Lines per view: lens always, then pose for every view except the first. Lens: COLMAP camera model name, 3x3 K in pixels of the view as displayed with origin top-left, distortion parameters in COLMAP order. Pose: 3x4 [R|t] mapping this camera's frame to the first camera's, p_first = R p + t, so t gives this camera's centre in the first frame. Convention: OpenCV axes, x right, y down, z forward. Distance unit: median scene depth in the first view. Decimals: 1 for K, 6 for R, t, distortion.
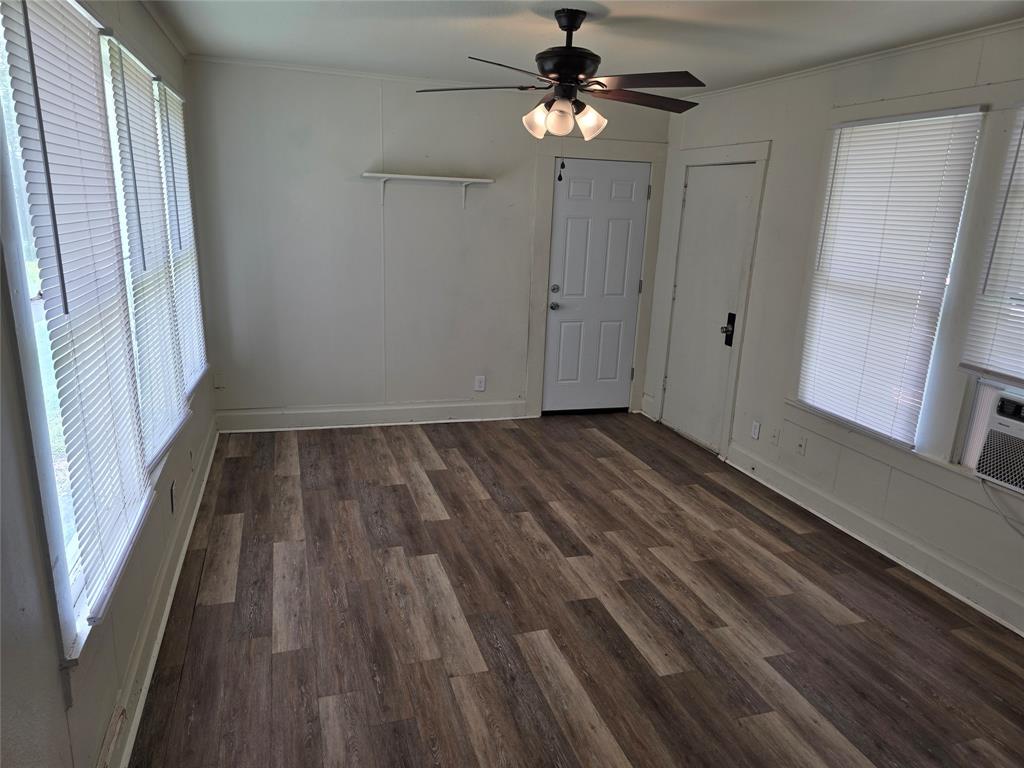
lens RADIAL K [[689.1, 0, 511.0], [0, 689.1, 386.1], [0, 0, 1]] dist [0.036399, -0.014543]
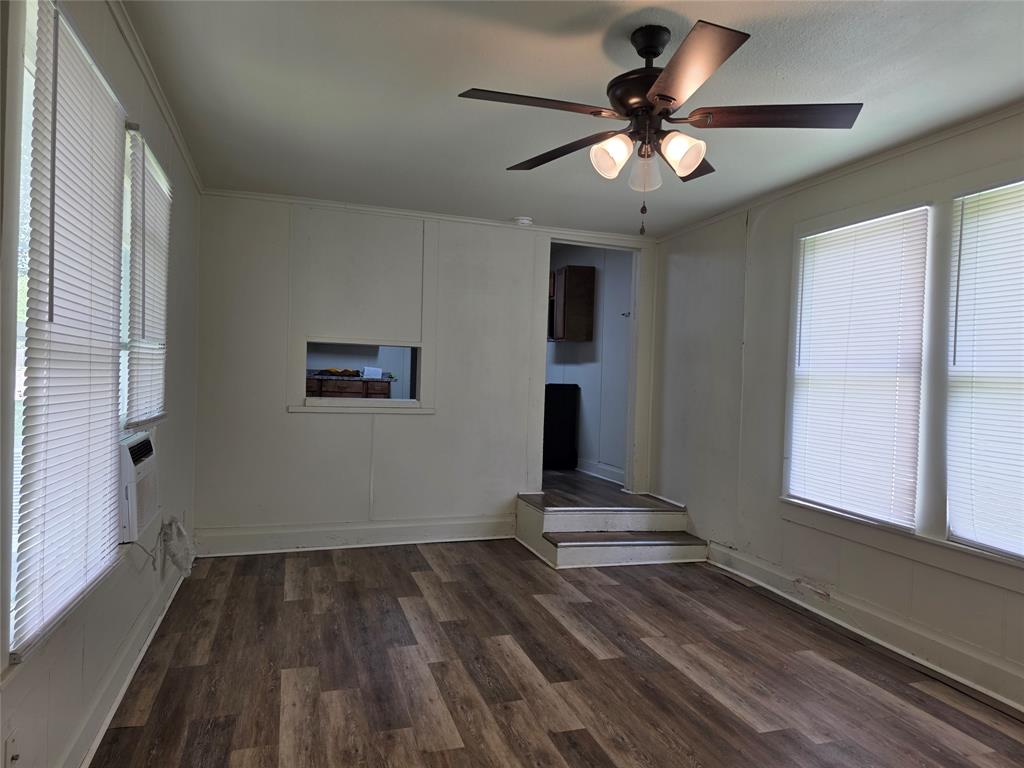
lens RADIAL K [[689.1, 0, 511.2], [0, 689.1, 384.7], [0, 0, 1]] dist [0.036399, -0.014543]
pose [[-0.997526, -0.070192, 0.003917, 0.198822], [-0.066479, 0.959955, 0.272153, -0.331634], [-0.022863, 0.271219, -0.962246, 1.772093]]
